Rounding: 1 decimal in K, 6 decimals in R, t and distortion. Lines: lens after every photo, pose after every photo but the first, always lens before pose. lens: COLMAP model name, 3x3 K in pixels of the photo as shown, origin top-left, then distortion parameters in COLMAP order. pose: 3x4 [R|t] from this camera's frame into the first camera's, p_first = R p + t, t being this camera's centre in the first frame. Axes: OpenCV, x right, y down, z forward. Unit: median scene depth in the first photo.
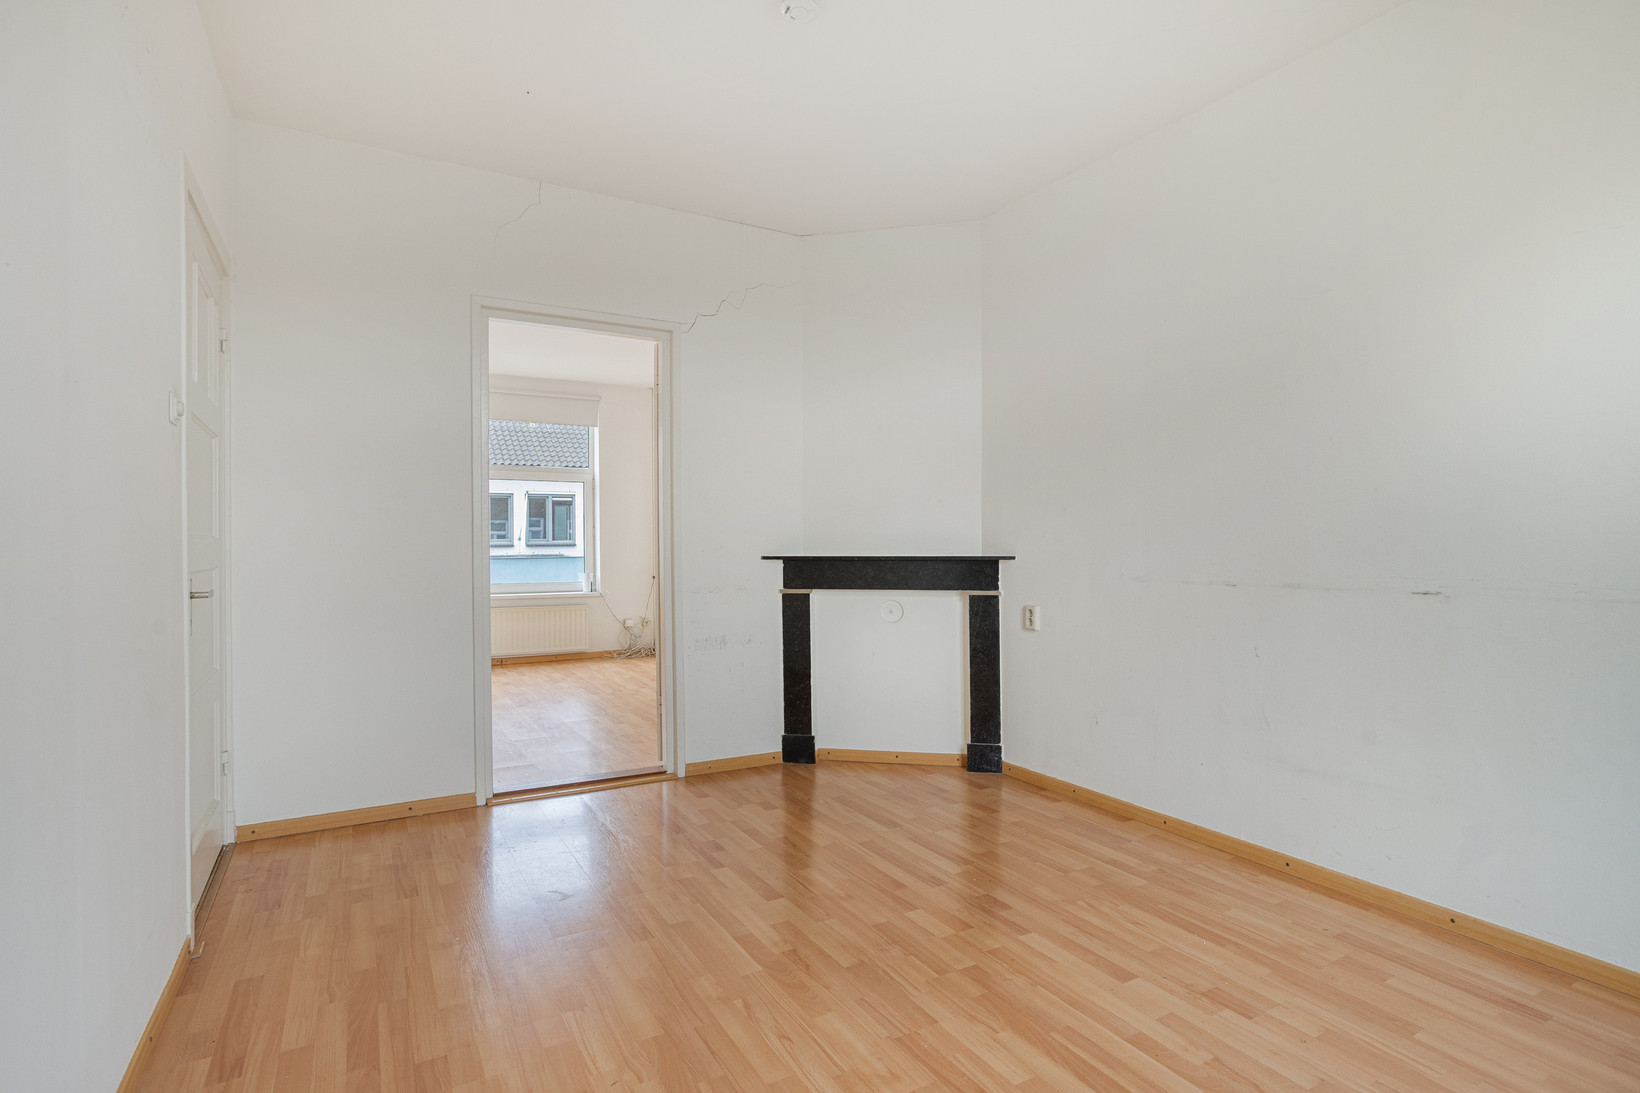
lens RADIAL K [[816.8, 0, 813.7], [0, 816.8, 553.2], [0, 0, 1]] dist [-0.004167, 0.000874]
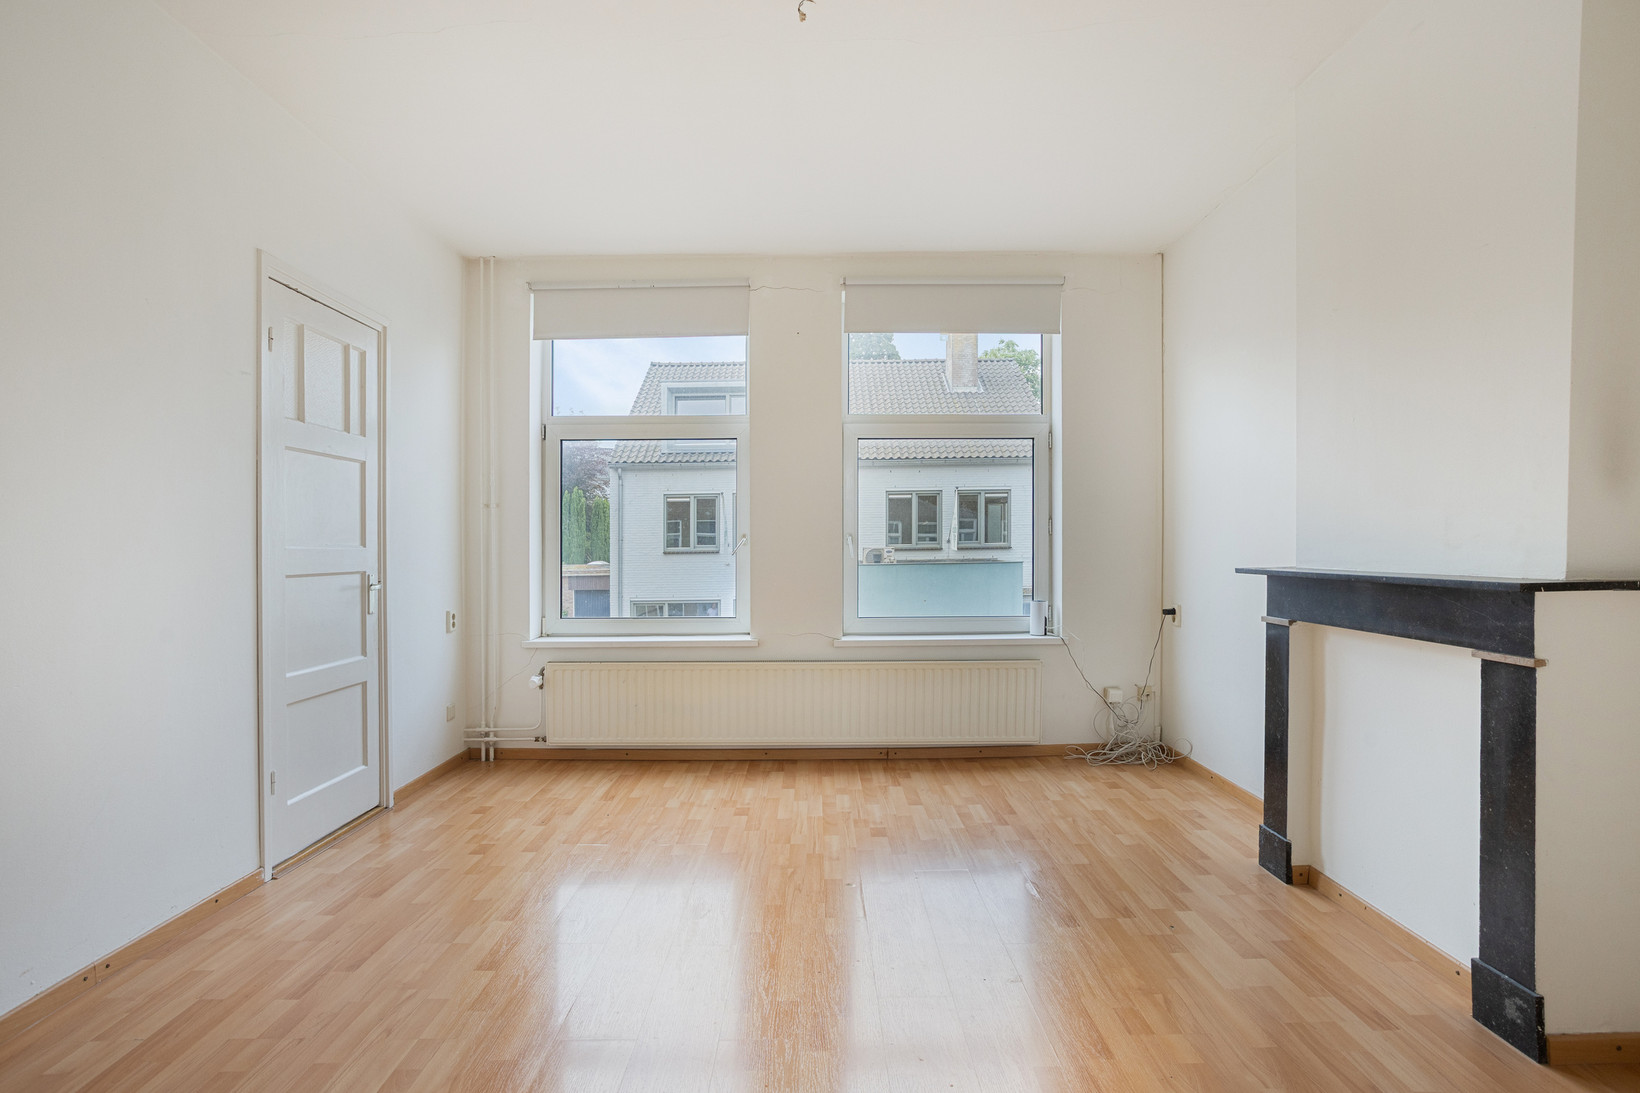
lens RADIAL K [[816.8, 0, 816.0], [0, 816.8, 549.7], [0, 0, 1]] dist [-0.004167, 0.000874]
pose [[0.869856, 0.007105, -0.493255, -0.134365], [-0.011063, 0.999926, -0.005106, -0.005724], [0.493182, 0.009899, 0.869870, 0.441394]]
